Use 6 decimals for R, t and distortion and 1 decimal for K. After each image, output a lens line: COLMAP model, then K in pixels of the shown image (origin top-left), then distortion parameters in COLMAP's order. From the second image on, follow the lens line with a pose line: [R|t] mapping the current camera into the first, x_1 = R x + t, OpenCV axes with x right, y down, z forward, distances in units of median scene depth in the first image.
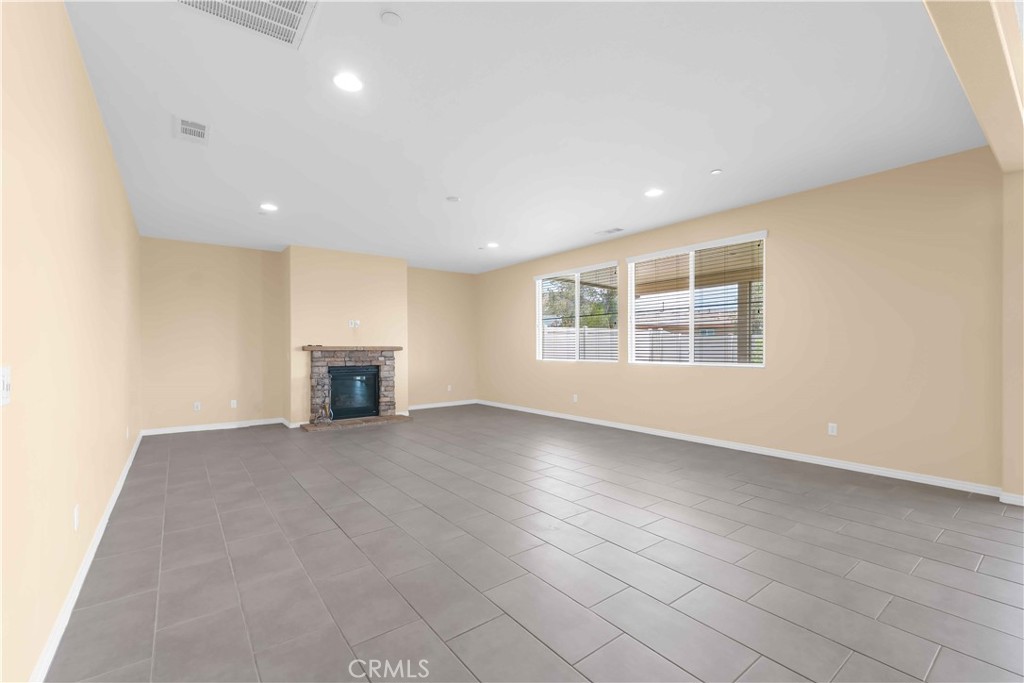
lens RADIAL K [[438.9, 0, 506.0], [0, 438.9, 348.8], [0, 0, 1]] dist [0.002087, -0.000487]
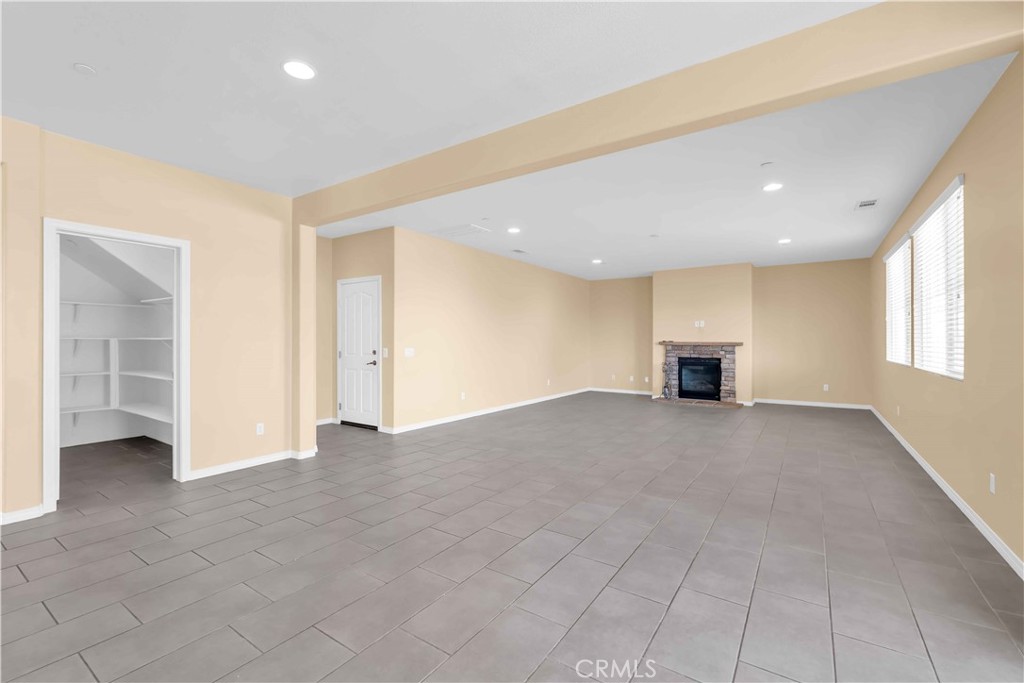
lens RADIAL K [[438.9, 0, 503.4], [0, 438.9, 335.9], [0, 0, 1]] dist [0.002087, -0.000487]
pose [[0.310661, -0.007532, -0.950491, 0.670030], [-0.008101, 0.999911, -0.010571, -0.005354], [0.950486, 0.010984, 0.310572, 0.080162]]
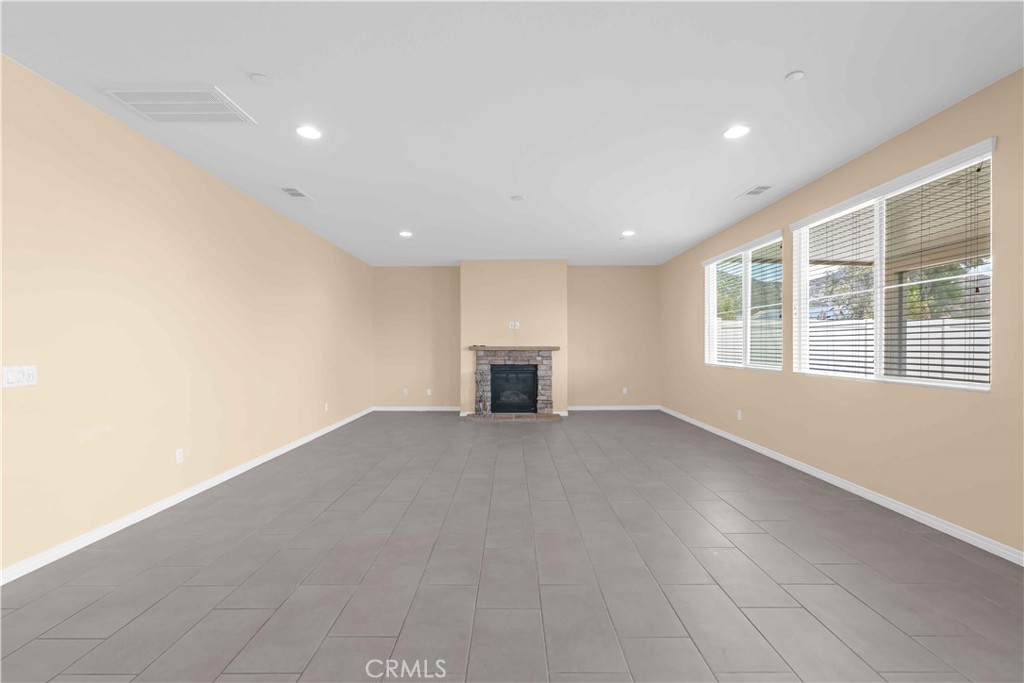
lens RADIAL K [[438.9, 0, 509.1], [0, 438.9, 345.2], [0, 0, 1]] dist [0.002087, -0.000487]
pose [[0.796165, 0.000166, -0.605080, 0.297794], [-0.003117, 0.999988, -0.003827, -0.004355], [0.605072, 0.004933, 0.796156, 0.132606]]
